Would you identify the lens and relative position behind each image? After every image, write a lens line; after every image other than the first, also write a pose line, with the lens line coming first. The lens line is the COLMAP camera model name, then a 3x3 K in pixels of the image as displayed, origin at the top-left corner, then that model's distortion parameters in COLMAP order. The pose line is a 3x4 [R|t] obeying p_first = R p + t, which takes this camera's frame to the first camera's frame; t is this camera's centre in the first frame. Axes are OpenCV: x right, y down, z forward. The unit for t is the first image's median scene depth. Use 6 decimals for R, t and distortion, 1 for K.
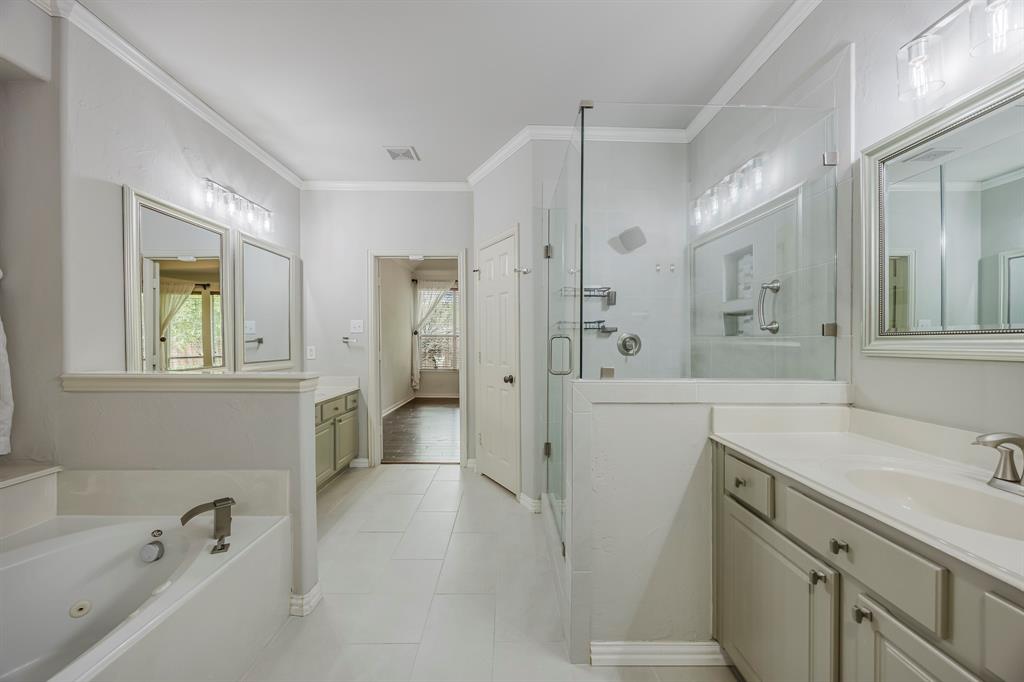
lens RADIAL K [[401.8, 0, 512.0], [0, 401.8, 342.4], [0, 0, 1]] dist [-0.003262, 0.000362]
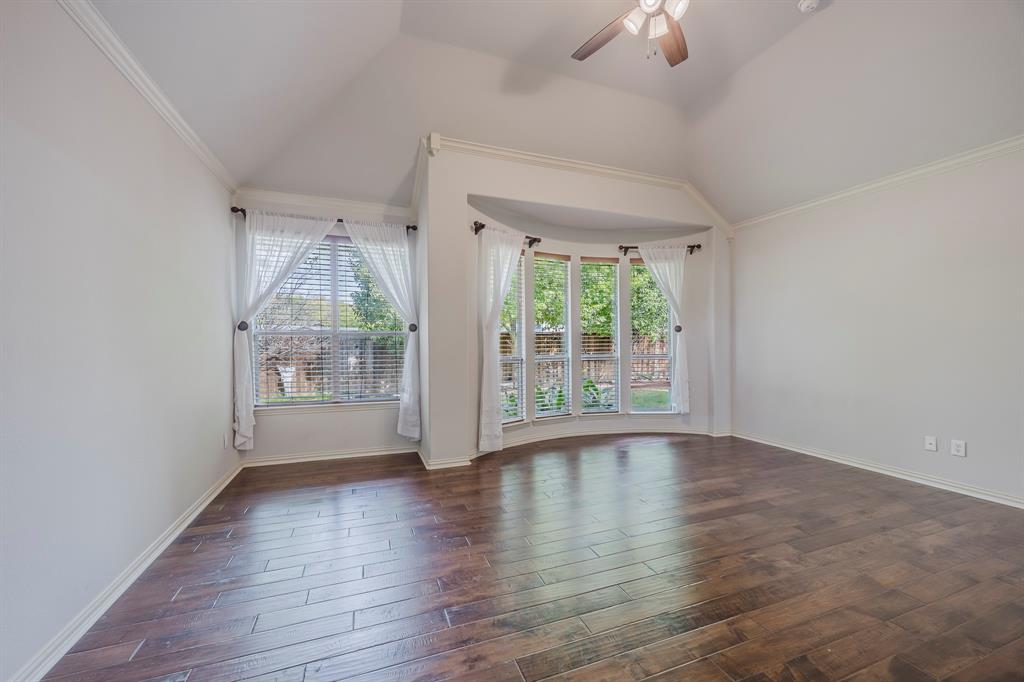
lens RADIAL K [[401.8, 0, 515.9], [0, 401.8, 345.0], [0, 0, 1]] dist [-0.003262, 0.000362]
pose [[0.936924, -0.010059, 0.349388, -0.109597], [0.008830, 0.999948, 0.005112, -0.002477], [-0.349421, -0.001705, 0.936964, 0.468545]]
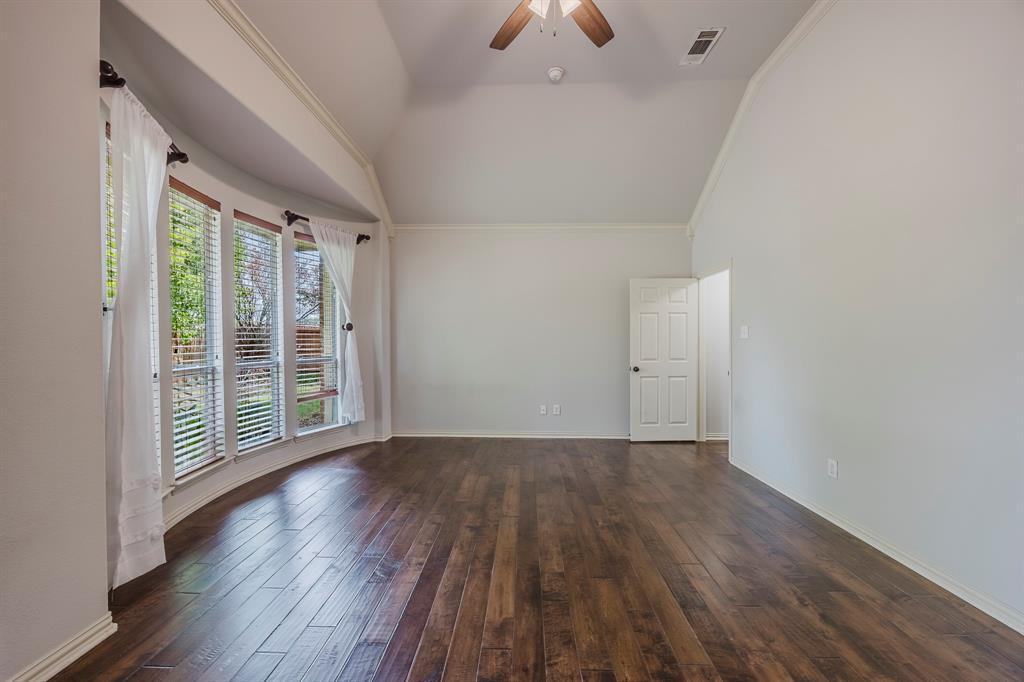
lens RADIAL K [[401.8, 0, 515.6], [0, 401.8, 346.0], [0, 0, 1]] dist [-0.003262, 0.000362]
pose [[0.042700, -0.014503, 0.998983, -0.186043], [0.006185, 0.999879, 0.014251, -0.003115], [-0.999069, 0.005570, 0.042785, 0.720817]]
